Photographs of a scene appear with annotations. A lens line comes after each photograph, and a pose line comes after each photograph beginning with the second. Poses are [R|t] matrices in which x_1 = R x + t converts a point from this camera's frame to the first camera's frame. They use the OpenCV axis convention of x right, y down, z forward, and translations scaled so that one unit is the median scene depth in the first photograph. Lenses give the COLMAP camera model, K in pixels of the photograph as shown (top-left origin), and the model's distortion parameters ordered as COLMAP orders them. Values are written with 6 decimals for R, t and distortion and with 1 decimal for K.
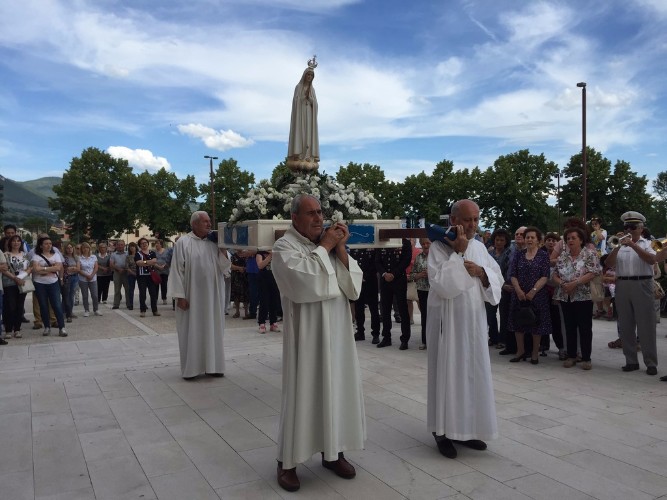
lens RADIAL K [[590.6, 0, 331.7], [0, 590.6, 253.8], [0, 0, 1]] dist [0.085858, -0.106541]
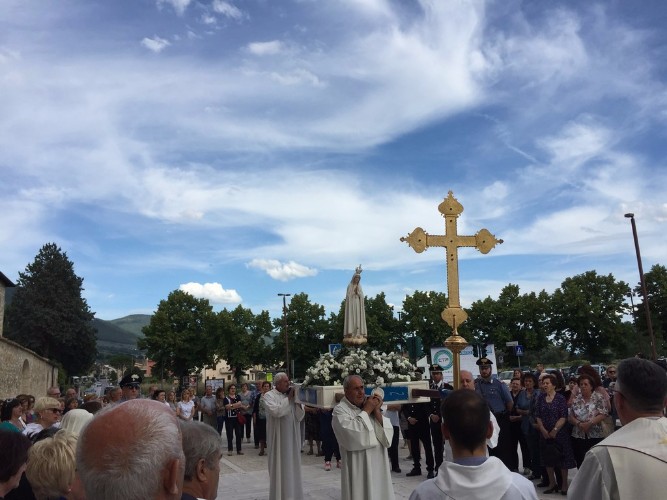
lens RADIAL K [[590.6, 0, 330.8], [0, 590.6, 254.3], [0, 0, 1]] dist [0.085858, -0.106541]
pose [[0.991824, -0.056914, -0.114222, 0.040266], [0.031995, 0.977357, -0.209164, -0.037522], [0.123540, 0.203799, 0.971187, -0.243205]]
